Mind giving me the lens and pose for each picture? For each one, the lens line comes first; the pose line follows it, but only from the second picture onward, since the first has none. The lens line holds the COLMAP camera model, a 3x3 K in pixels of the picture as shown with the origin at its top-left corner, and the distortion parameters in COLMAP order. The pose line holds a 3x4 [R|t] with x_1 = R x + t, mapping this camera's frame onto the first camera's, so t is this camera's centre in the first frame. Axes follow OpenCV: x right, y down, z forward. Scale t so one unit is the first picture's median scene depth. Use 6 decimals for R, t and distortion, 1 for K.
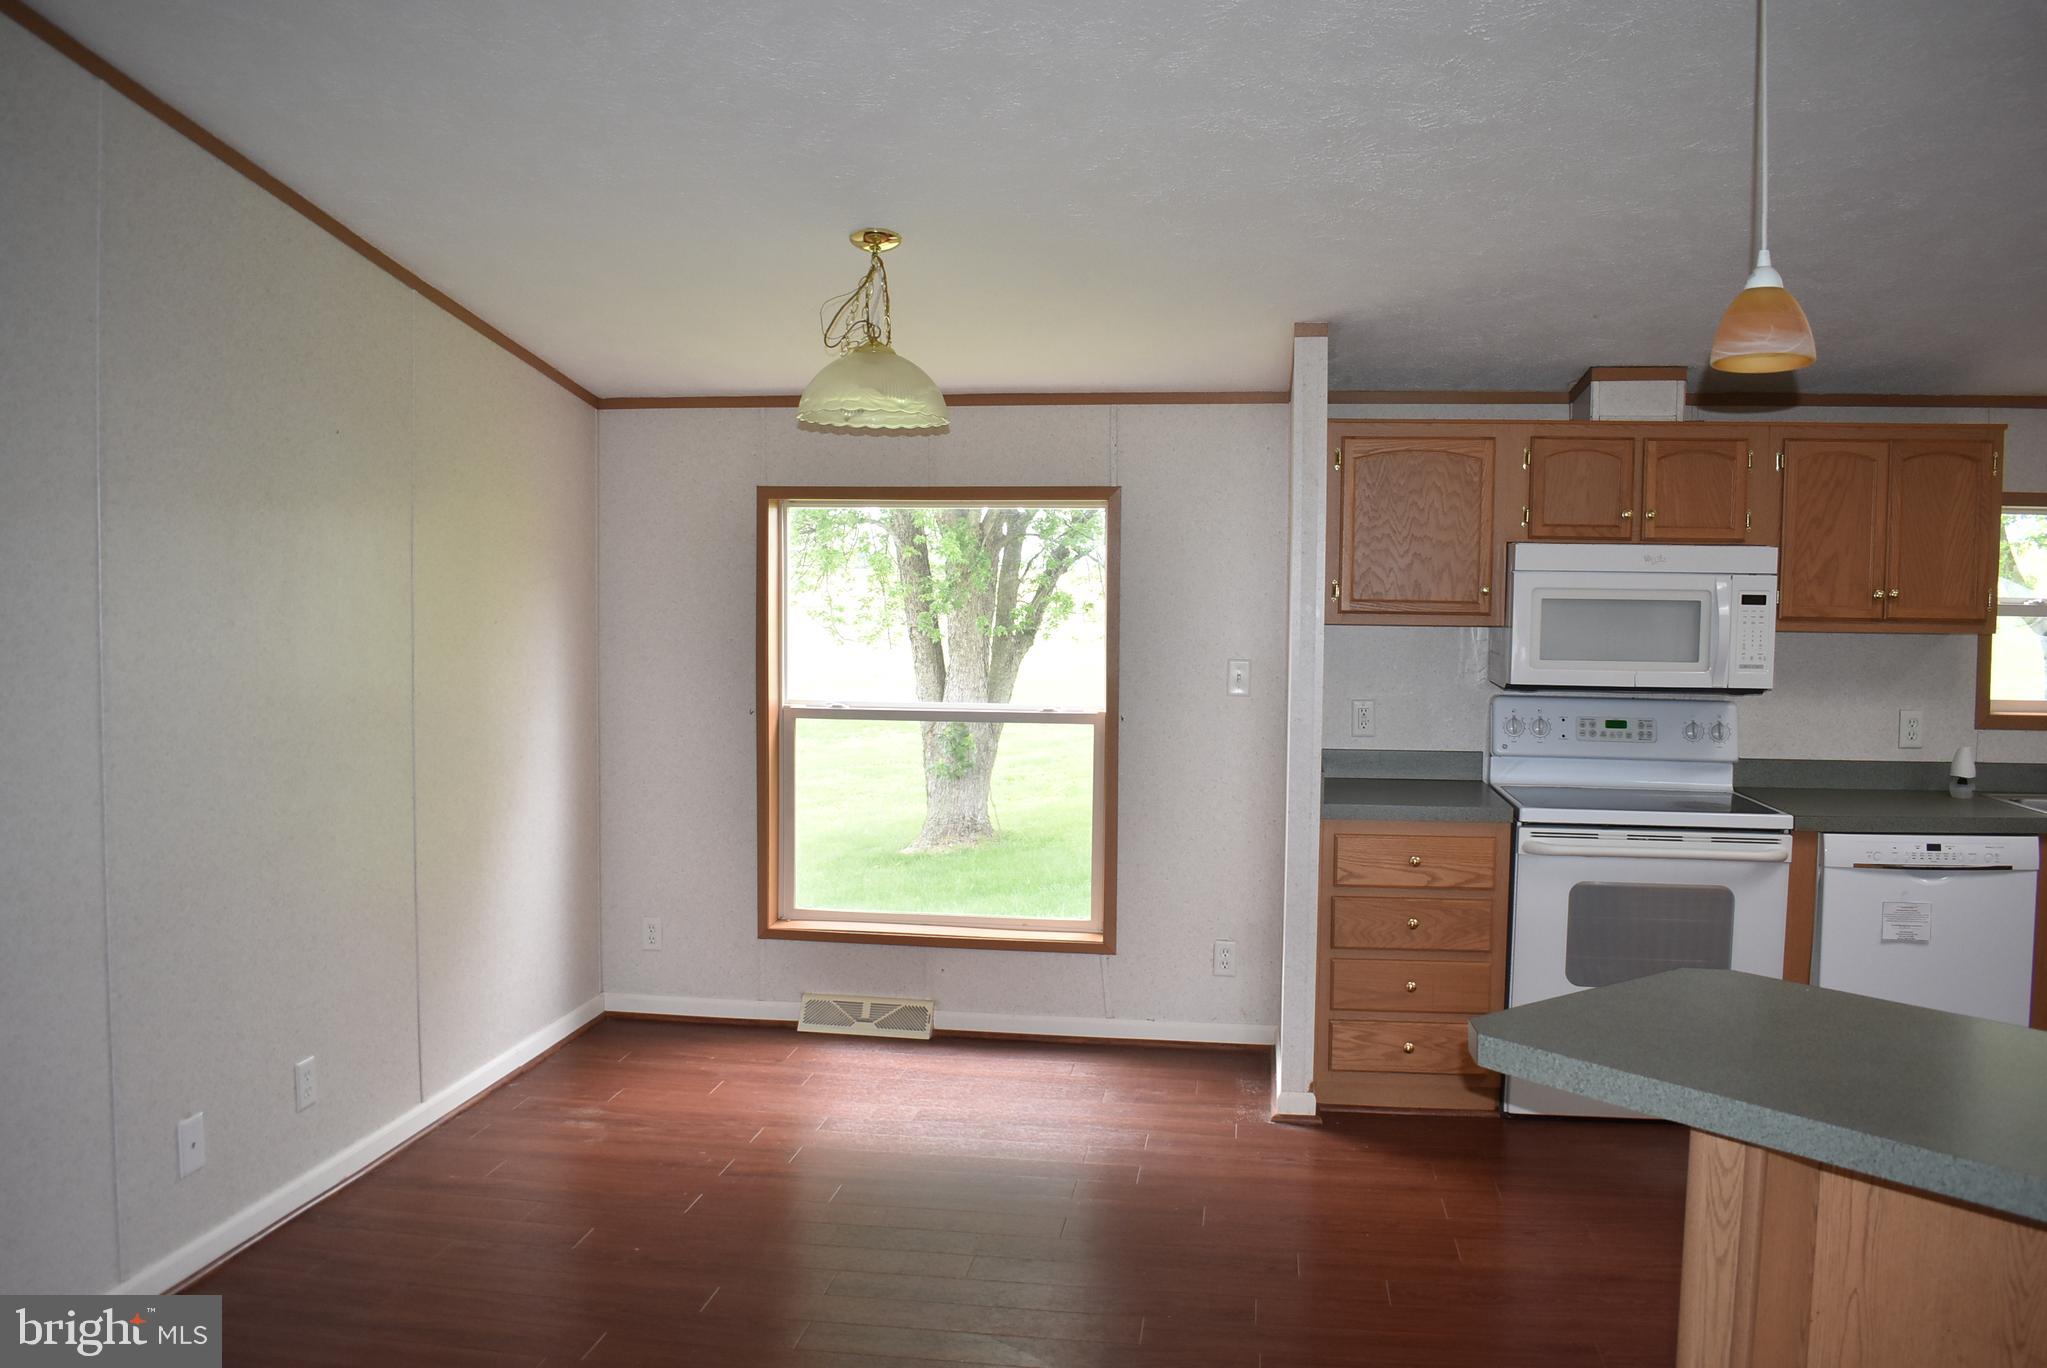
lens RADIAL K [[1588.3, 0, 1010.6], [0, 1588.3, 697.5], [0, 0, 1]] dist [-0.094358, 0.014336]
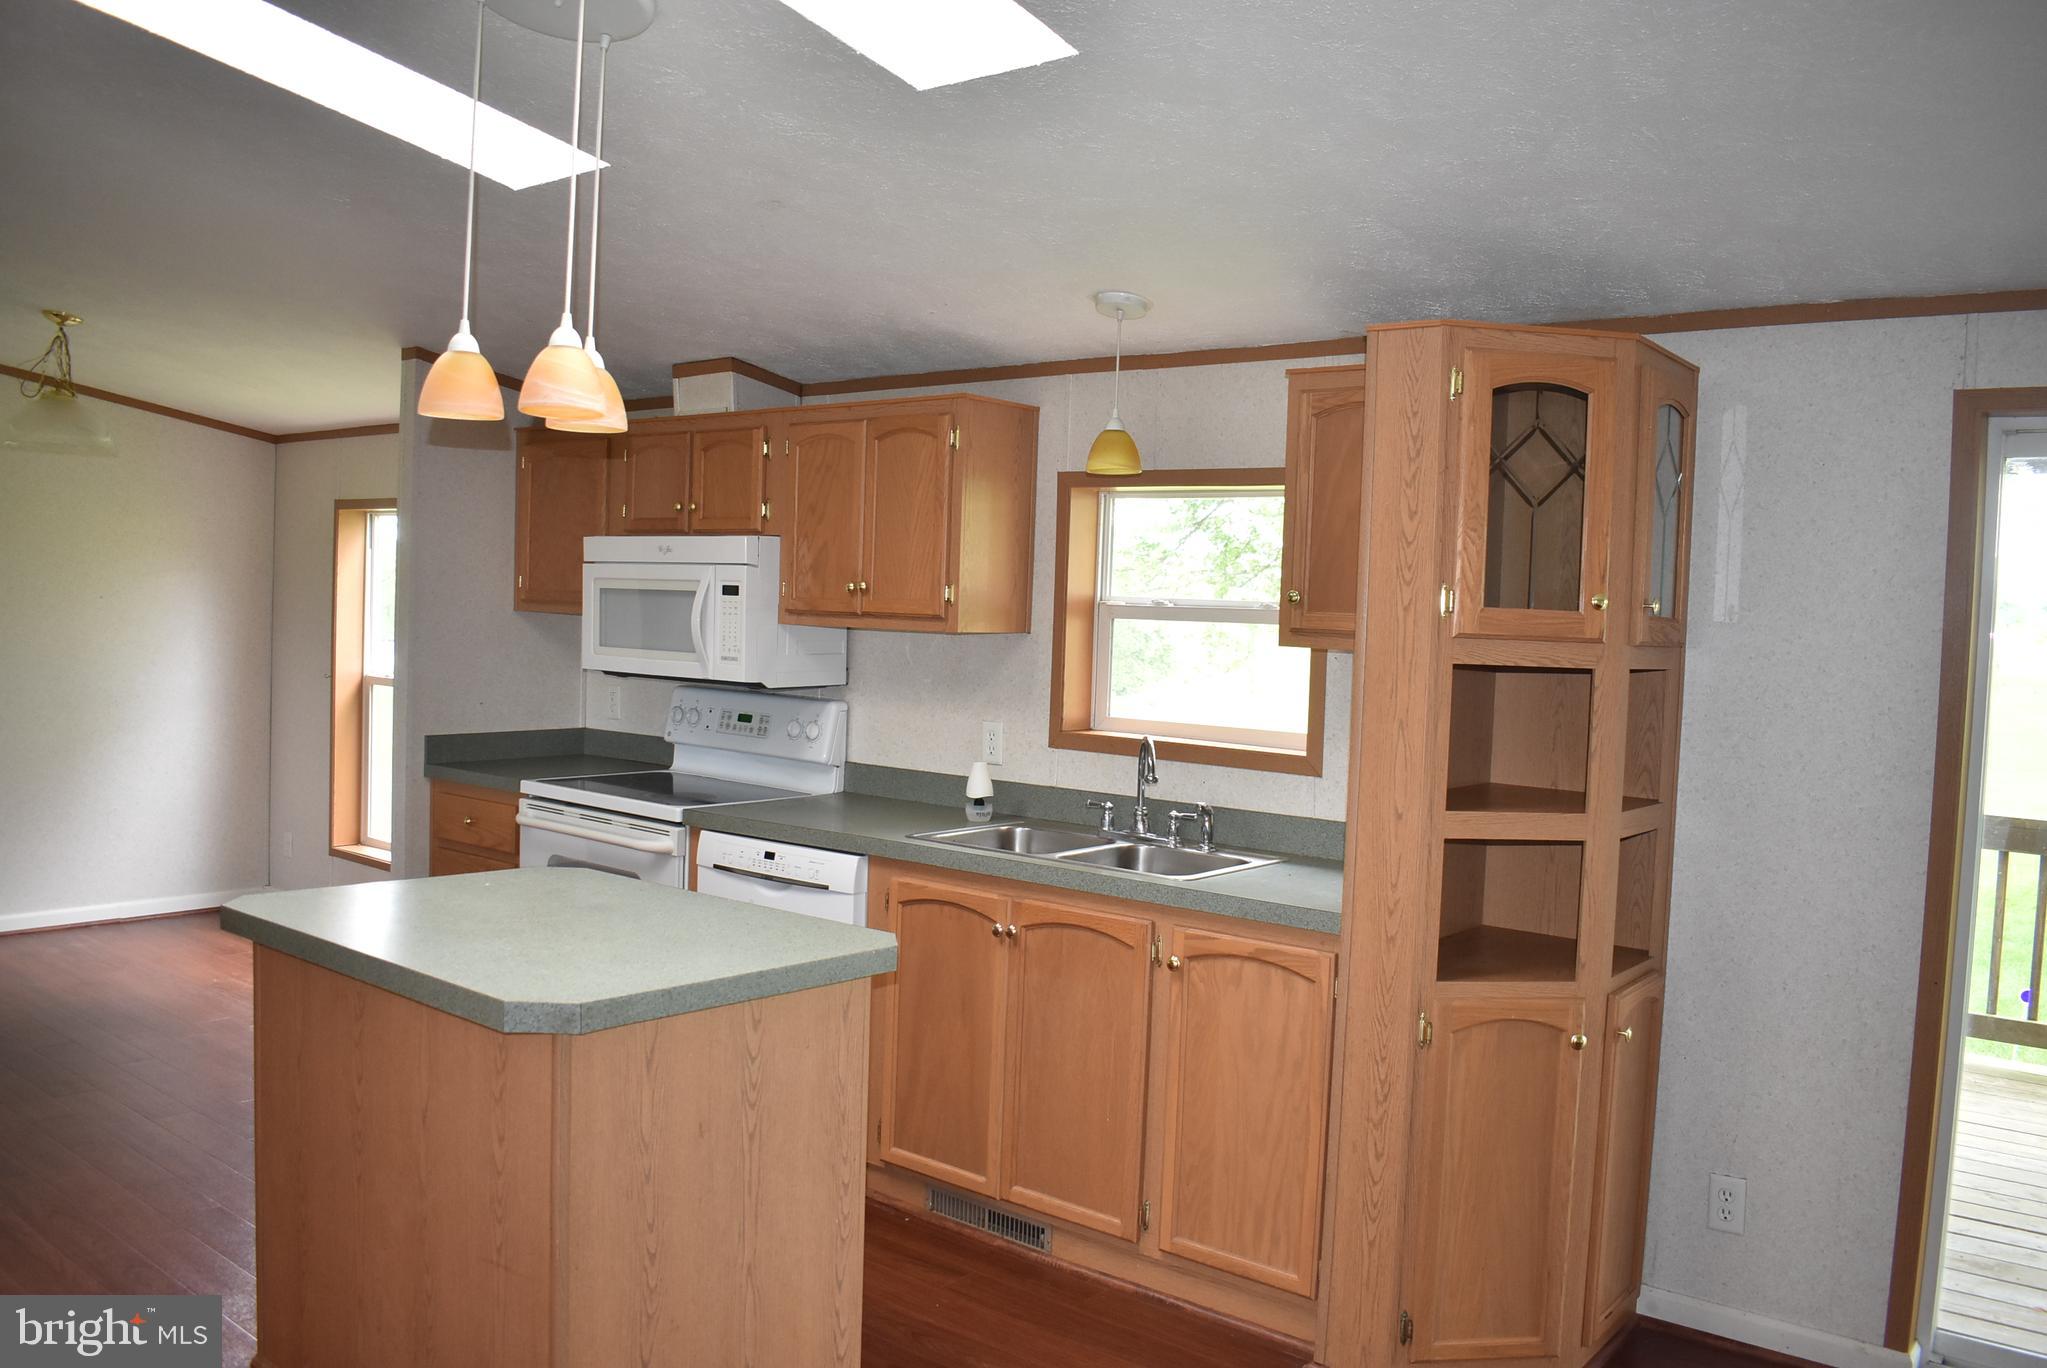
lens RADIAL K [[1588.3, 0, 1025.8], [0, 1588.3, 688.0], [0, 0, 1]] dist [-0.094358, 0.014336]
pose [[0.859989, 0.046921, -0.508151, 1.115595], [-0.061618, 0.998026, -0.012128, -0.000880], [0.506578, 0.041741, 0.861183, 0.233446]]
